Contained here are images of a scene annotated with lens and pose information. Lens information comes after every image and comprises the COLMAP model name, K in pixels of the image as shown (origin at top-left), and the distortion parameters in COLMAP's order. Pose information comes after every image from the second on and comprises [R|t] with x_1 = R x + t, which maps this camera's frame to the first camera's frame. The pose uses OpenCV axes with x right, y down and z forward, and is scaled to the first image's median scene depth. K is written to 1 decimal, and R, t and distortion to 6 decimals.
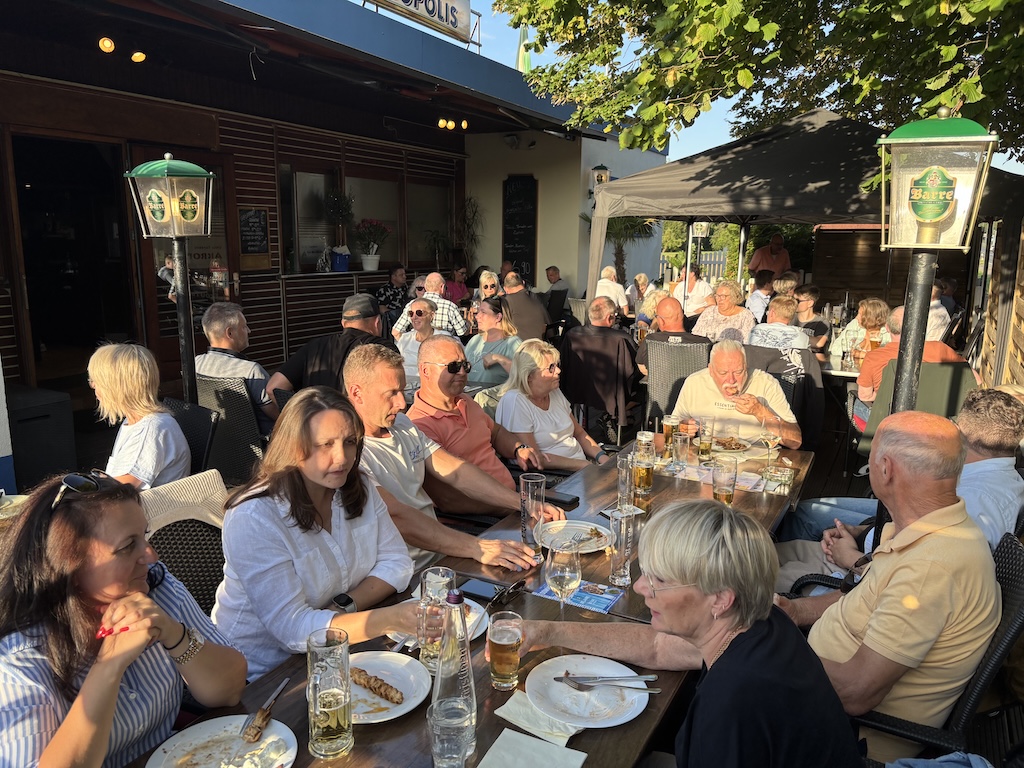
lens RADIAL K [[770.7, 0, 516.0], [0, 770.7, 384.2], [0, 0, 1]] dist [0.029958, -0.031673]
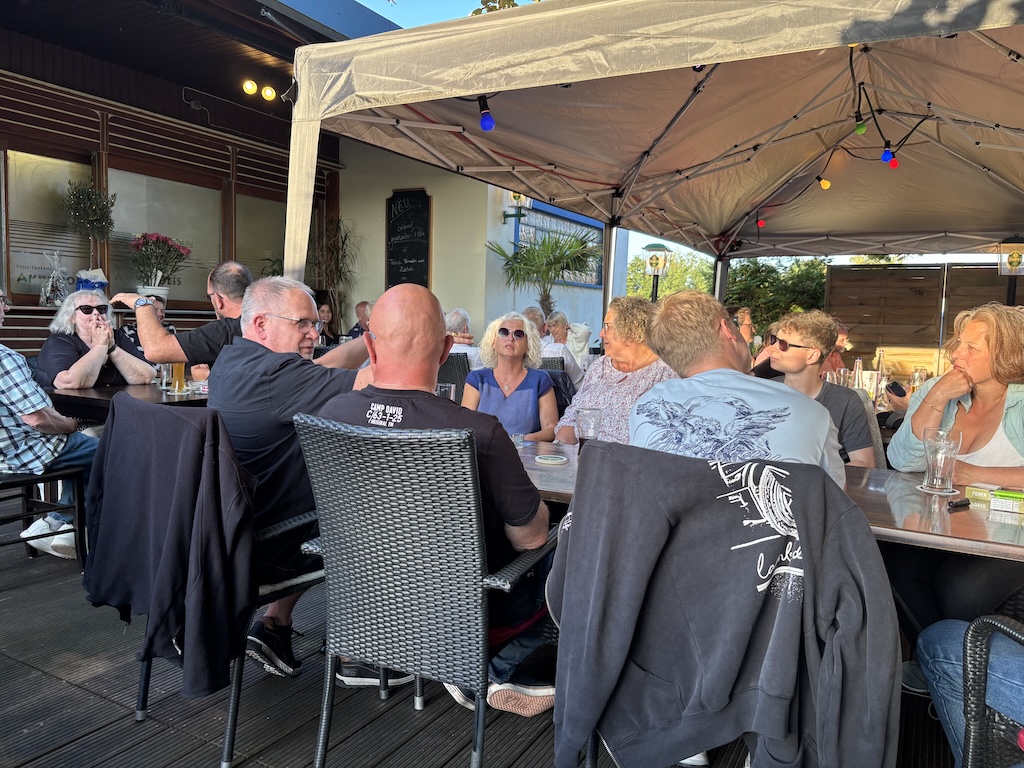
lens RADIAL K [[770.7, 0, 506.7], [0, 770.7, 382.6], [0, 0, 1]] dist [0.029958, -0.031673]
pose [[0.999459, 0.018980, -0.026873, 0.234577], [-0.021795, 0.993841, -0.108648, -0.036354], [0.024646, 0.109175, 0.993717, 0.619758]]
